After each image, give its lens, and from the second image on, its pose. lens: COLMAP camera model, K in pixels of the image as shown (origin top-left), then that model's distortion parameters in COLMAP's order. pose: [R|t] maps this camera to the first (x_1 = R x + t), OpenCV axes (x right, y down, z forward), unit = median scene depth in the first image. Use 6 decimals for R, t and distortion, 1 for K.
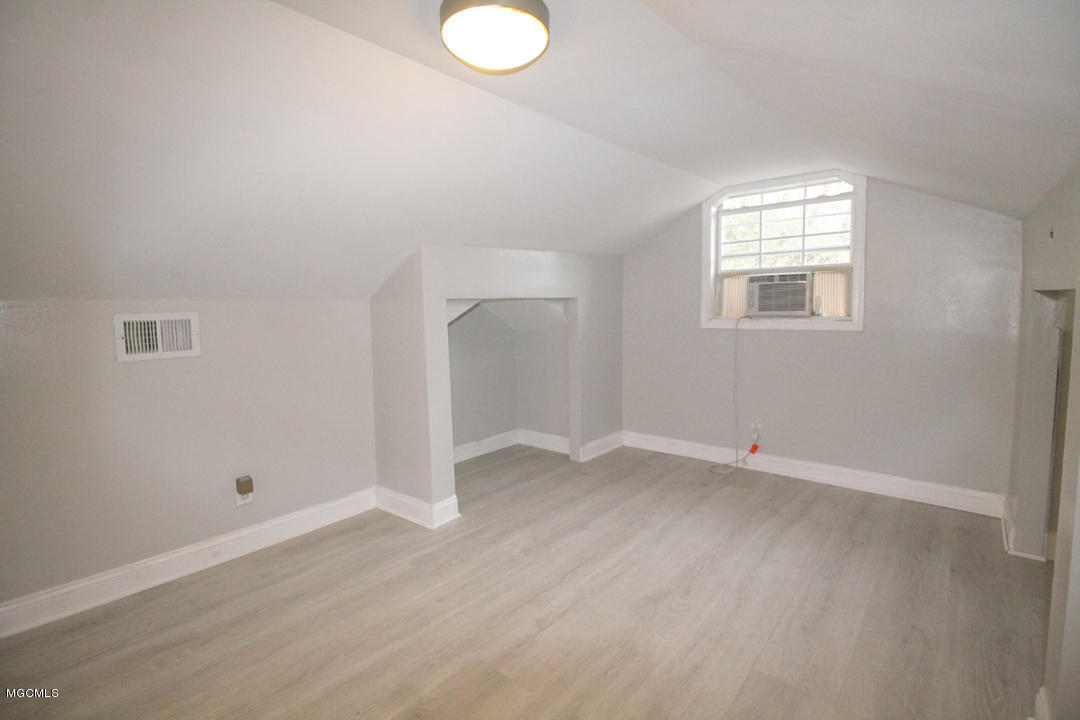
lens RADIAL K [[506.9, 0, 546.5], [0, 506.9, 347.2], [0, 0, 1]] dist [-0.021773, -0.000317]
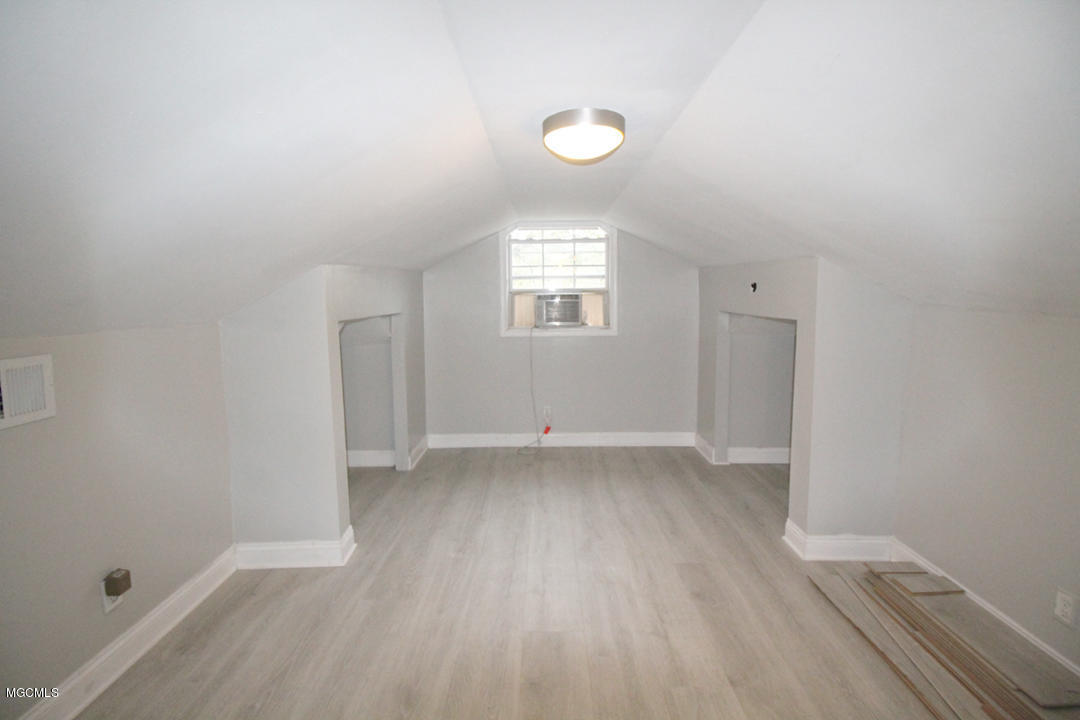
lens RADIAL K [[518.5, 0, 542.2], [0, 518.5, 340.5], [0, 0, 1]] dist [0.002885, -0.027748]
pose [[0.757531, -0.048834, 0.650970, -0.469253], [0.049975, 0.998610, 0.016758, -0.050419], [-0.650883, 0.019838, 0.758919, 0.010771]]
